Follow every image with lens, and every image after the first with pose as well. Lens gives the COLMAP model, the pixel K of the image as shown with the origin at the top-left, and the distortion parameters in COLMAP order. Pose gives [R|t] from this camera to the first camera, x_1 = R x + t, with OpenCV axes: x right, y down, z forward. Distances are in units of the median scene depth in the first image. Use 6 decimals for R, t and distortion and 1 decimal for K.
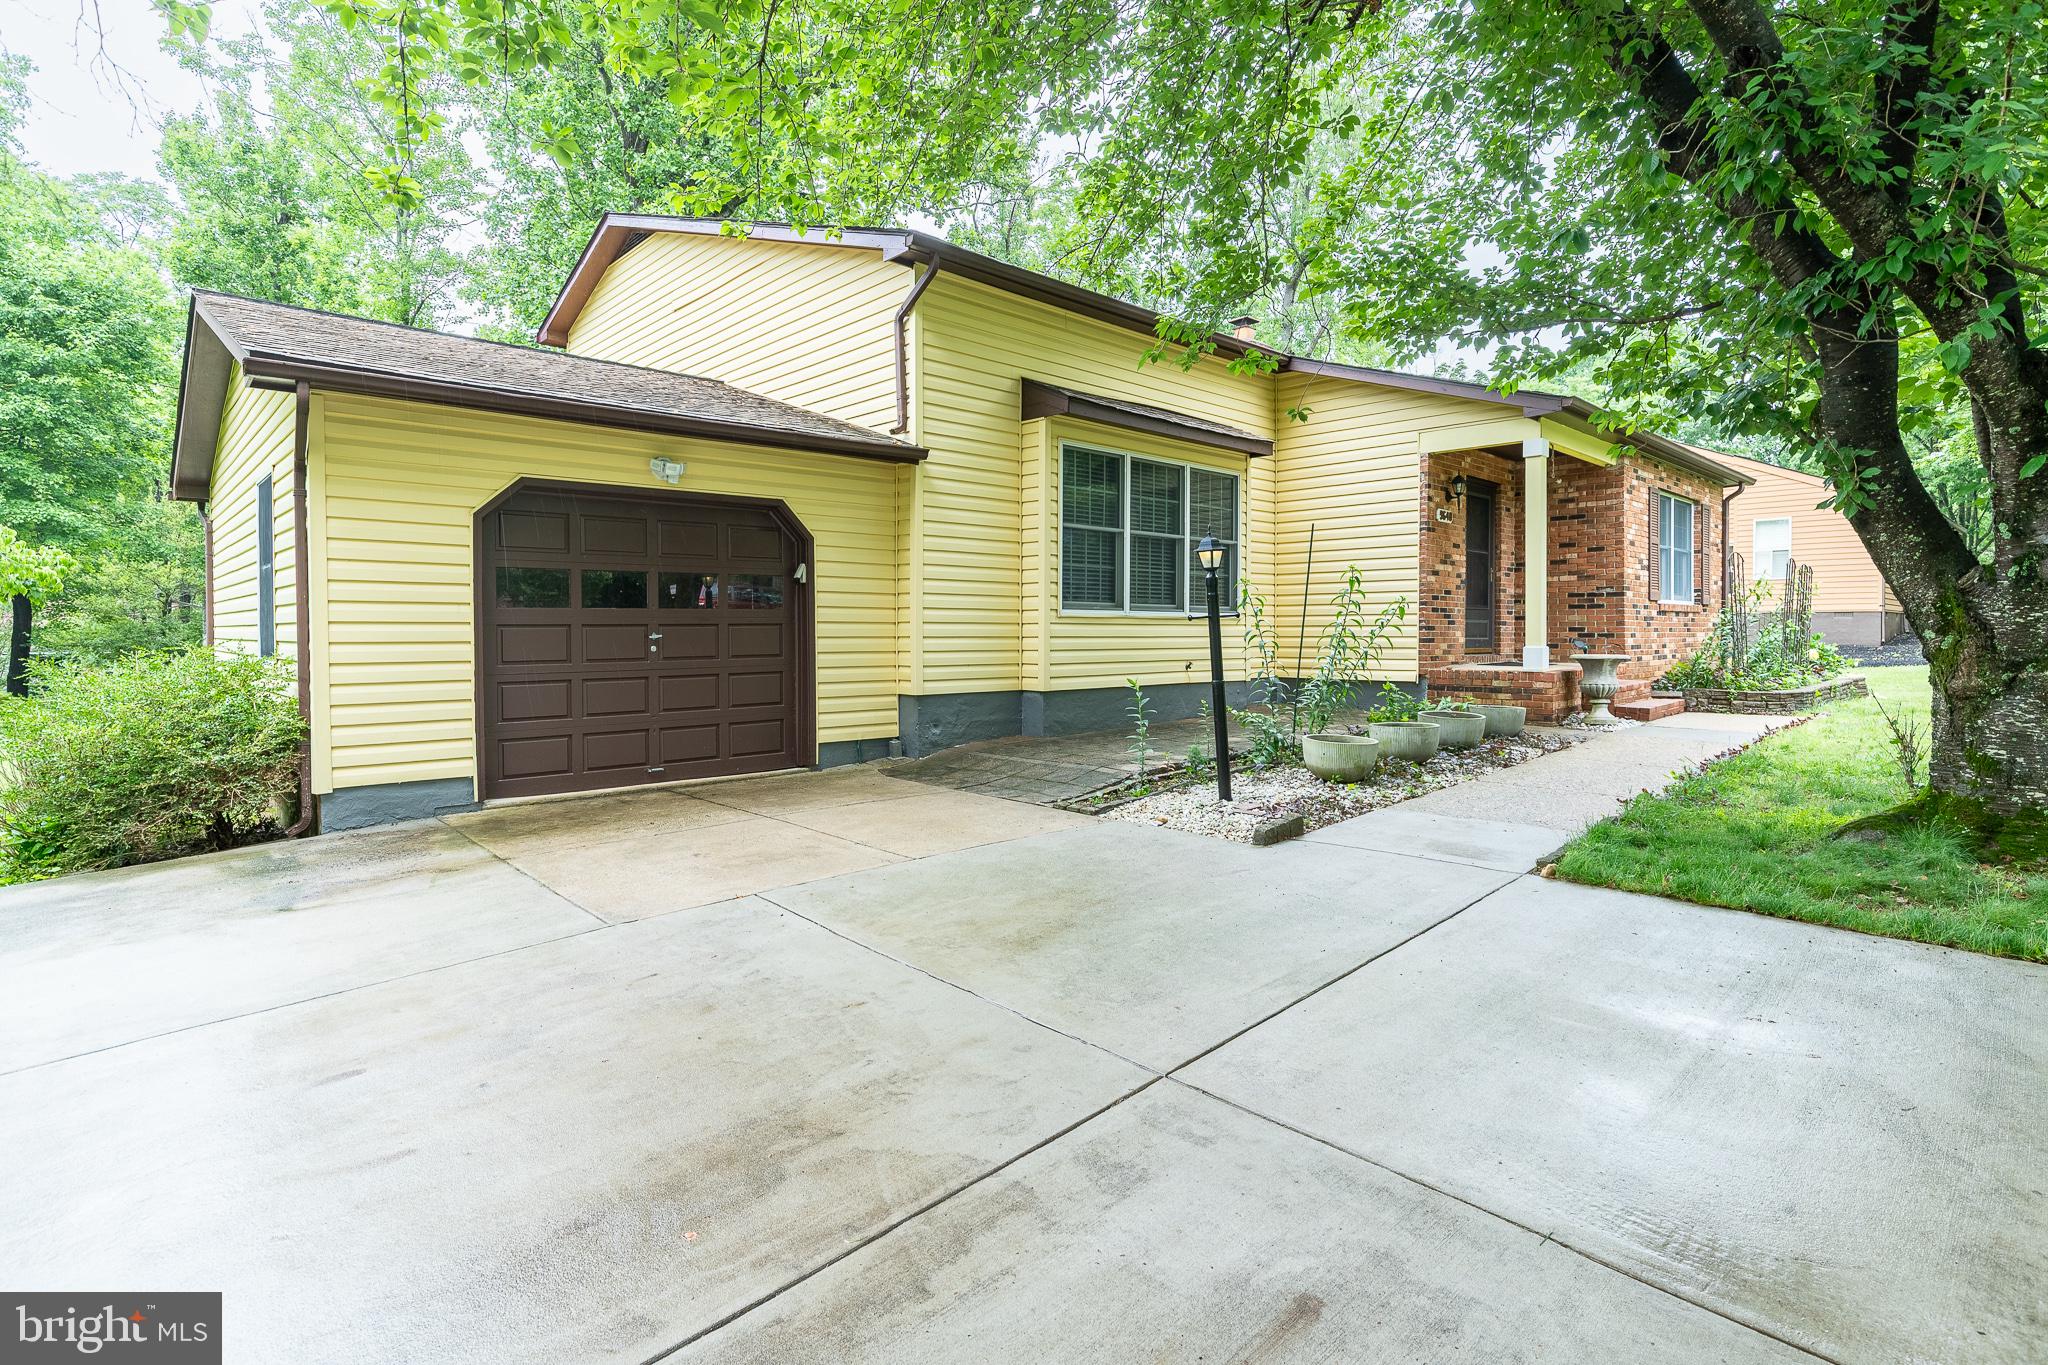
lens RADIAL K [[1004.7, 0, 1025.5], [0, 1004.7, 643.5], [0, 0, 1]] dist [-0.000306, -0.000026]
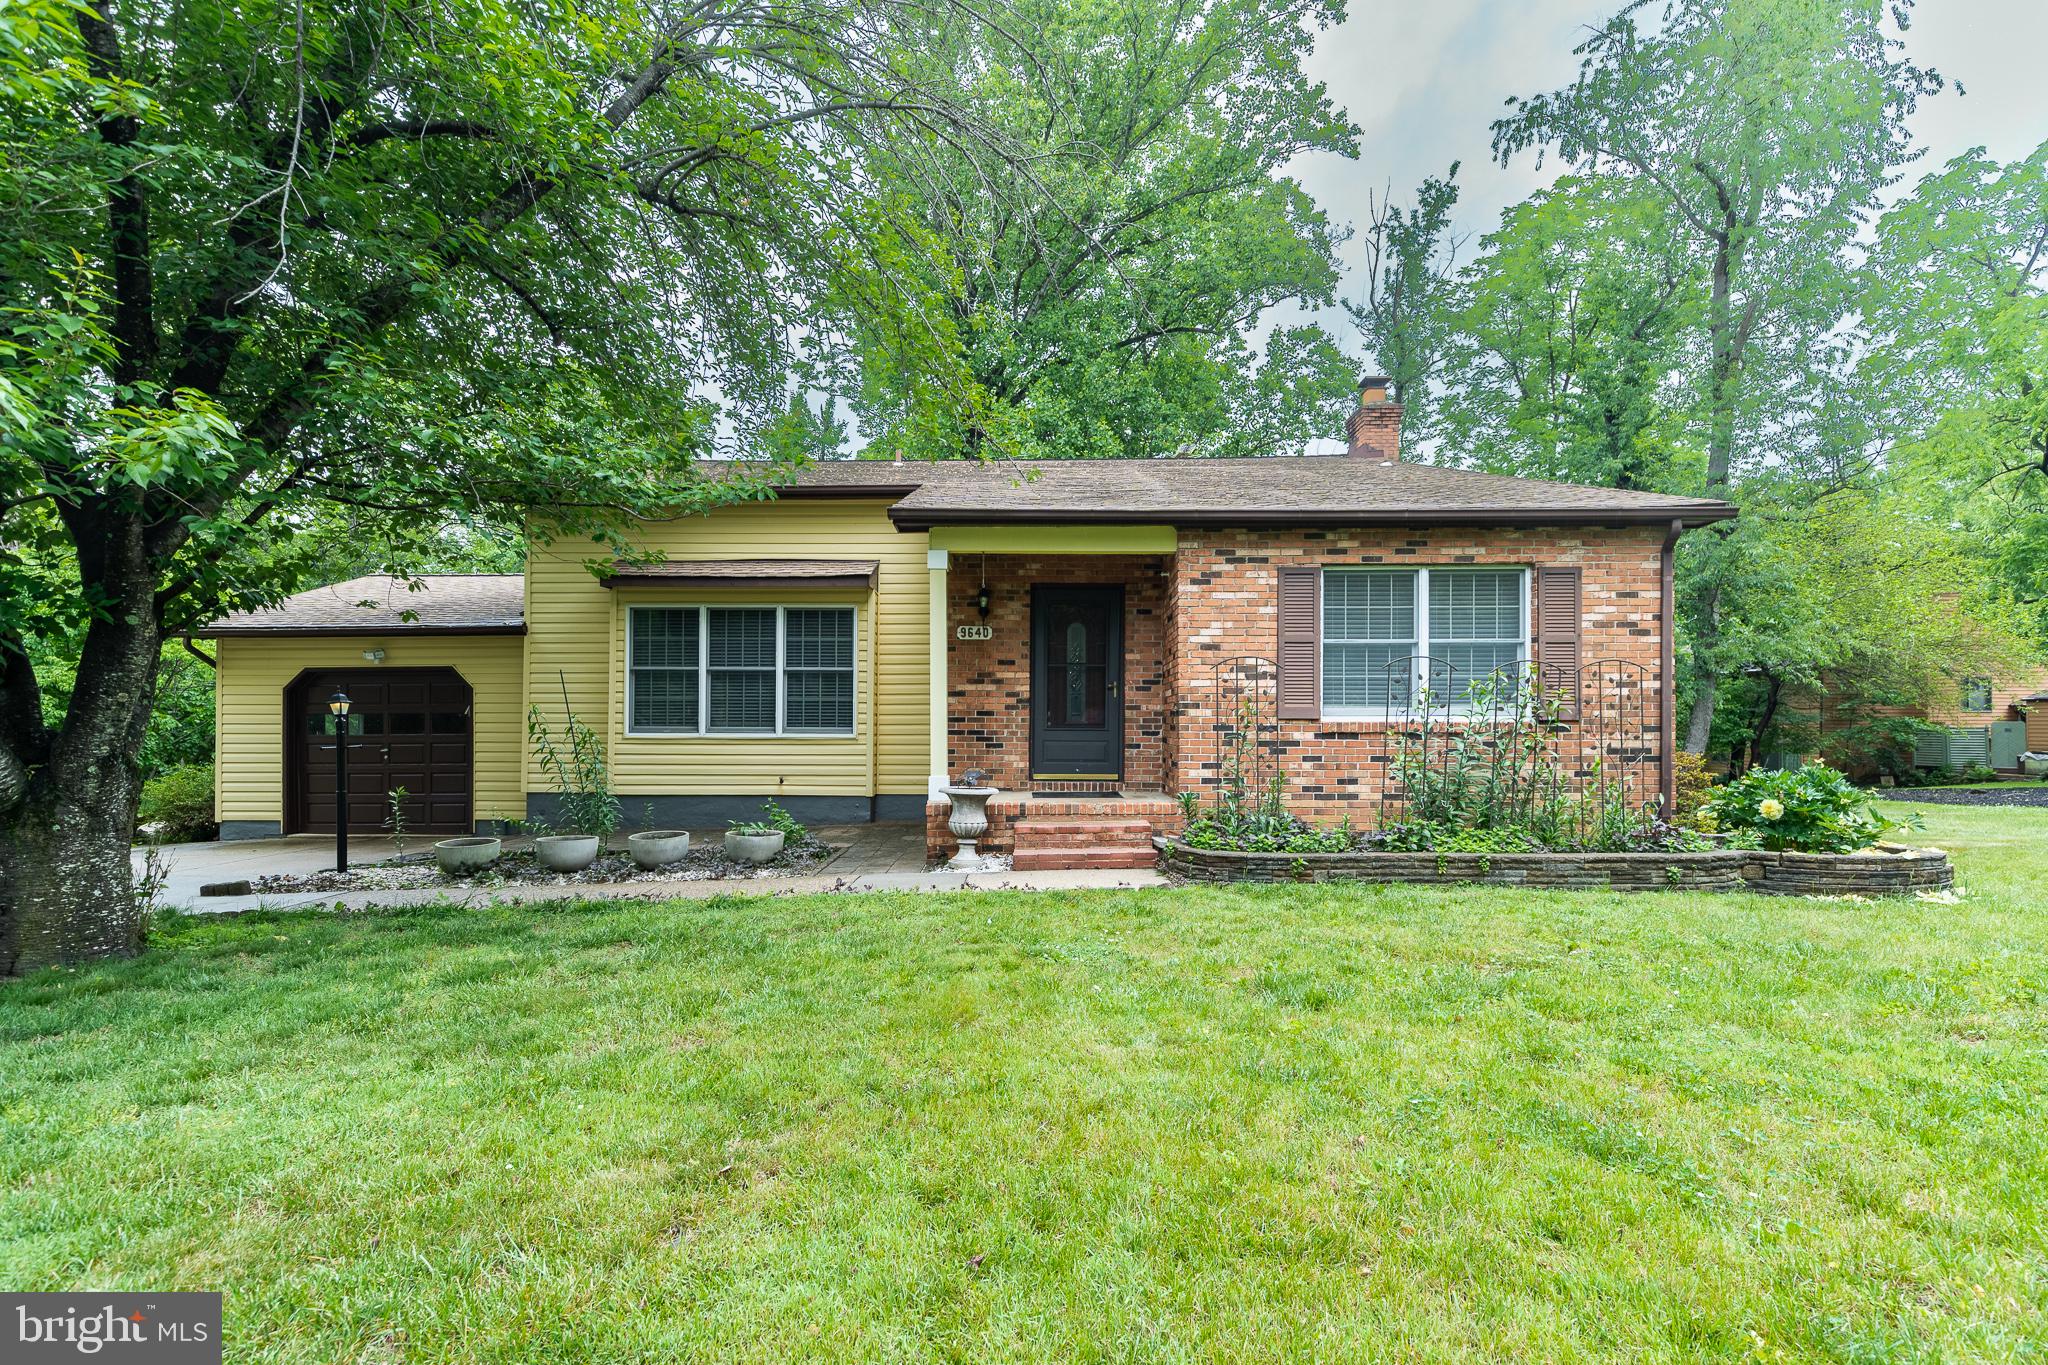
lens RADIAL K [[963.9, 0, 1017.0], [0, 963.9, 708.5], [0, 0, 1]] dist [0.001921, 0.000106]
pose [[0.716351, -0.004788, -0.697724, 1.420630], [-0.007562, 0.999864, -0.014625, -0.056680], [0.697699, 0.015753, 0.716218, 0.503900]]
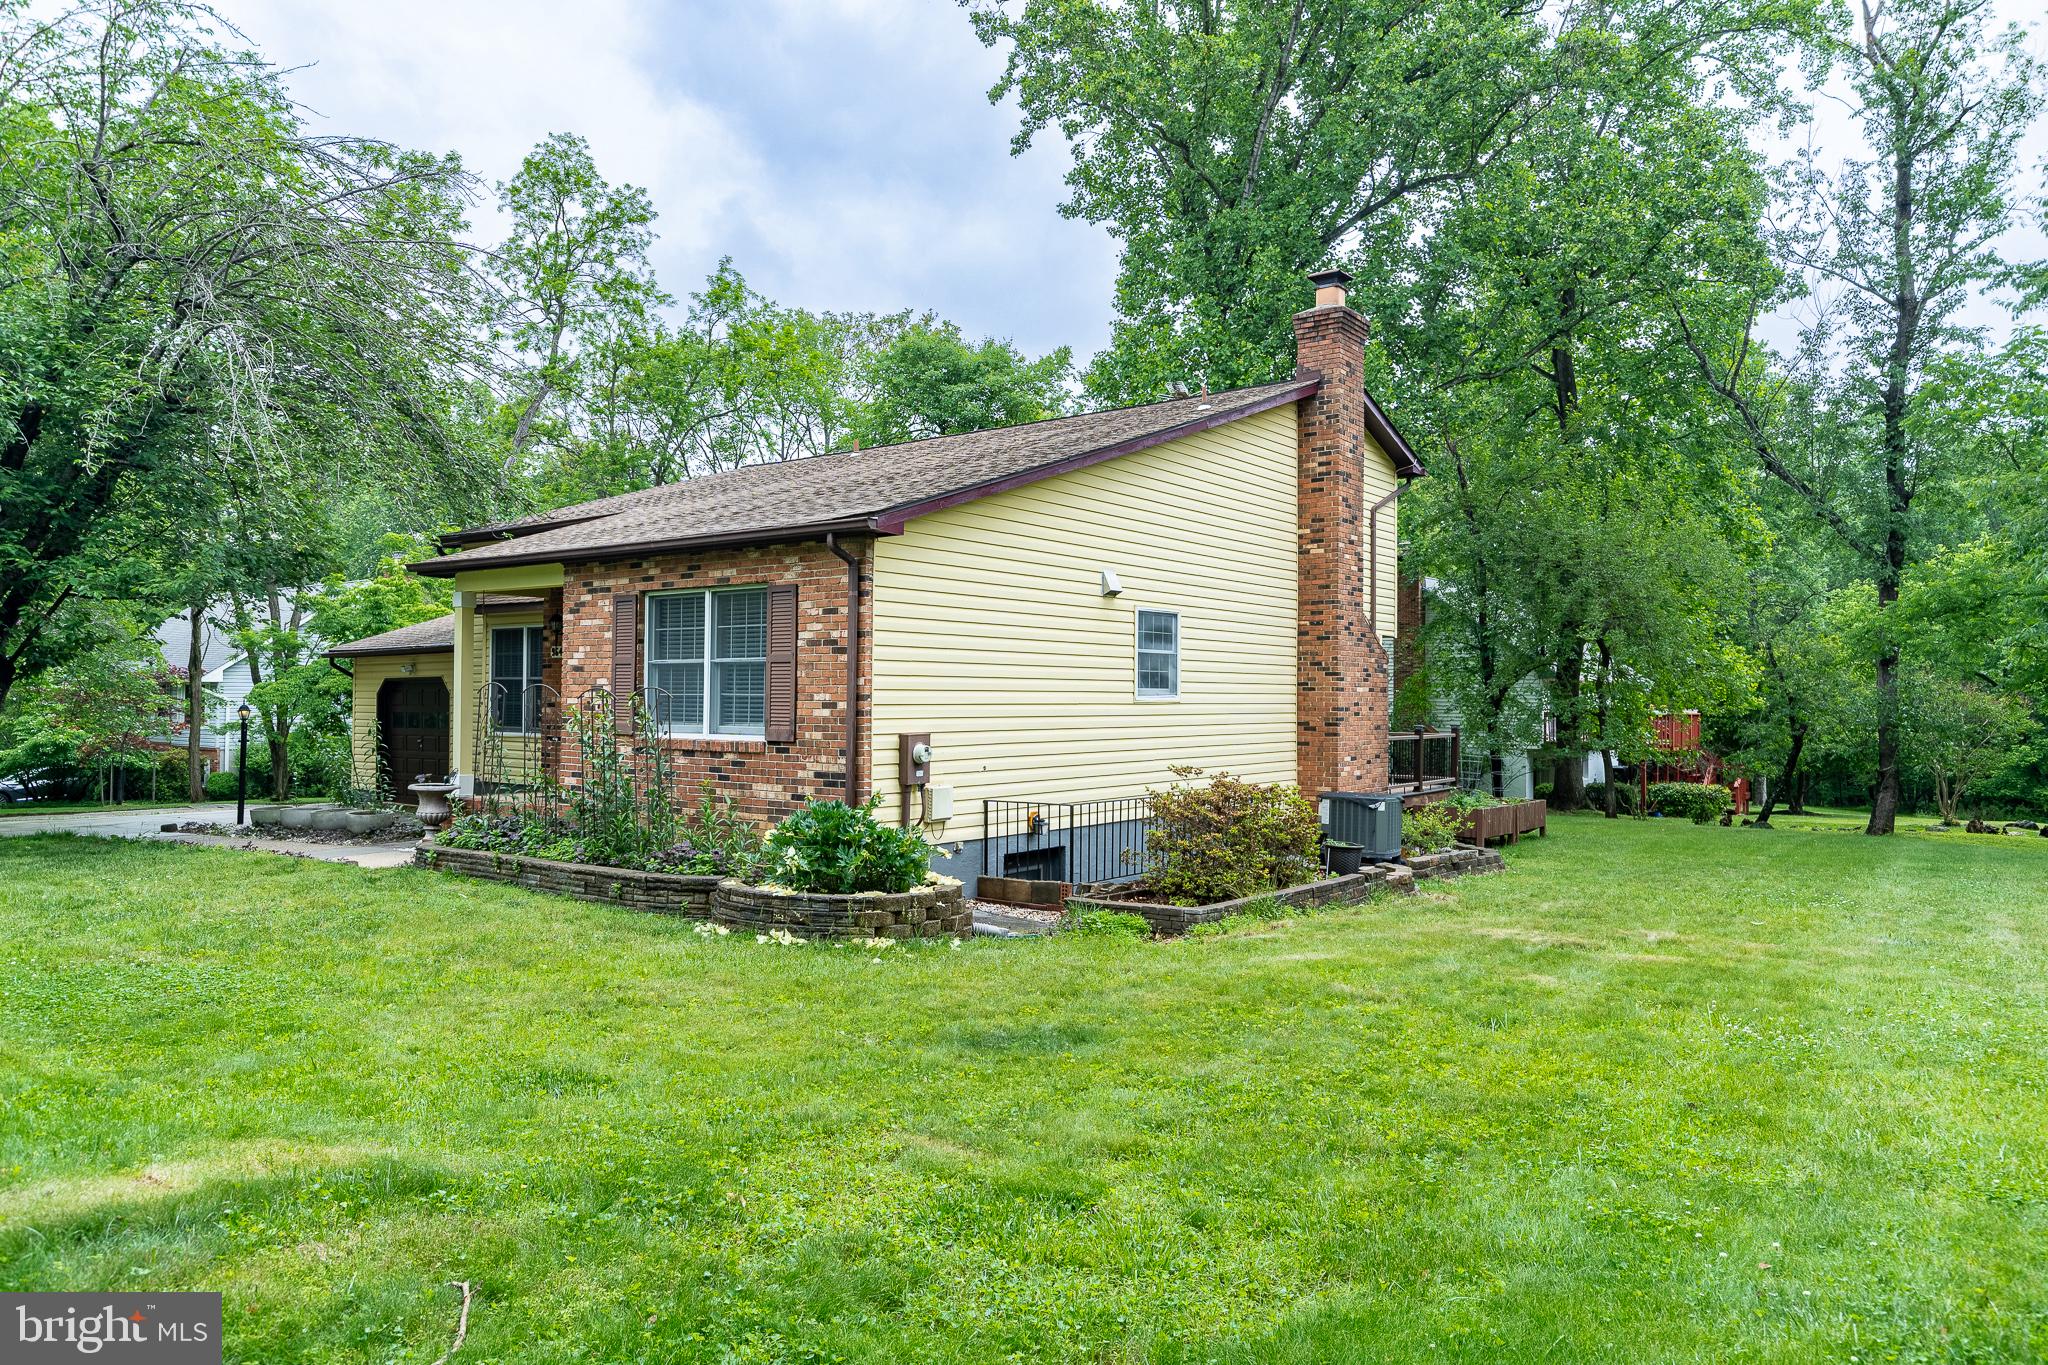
lens RADIAL K [[1320.7, 0, 1024.0], [0, 1320.7, 682.5], [0, 0, 1]] dist [0.002842, 0.001337]
pose [[0.174962, -0.010232, -0.984522, 2.510046], [-0.014758, 0.999806, -0.013014, -0.110065], [0.984465, 0.016807, 0.174777, 1.638850]]
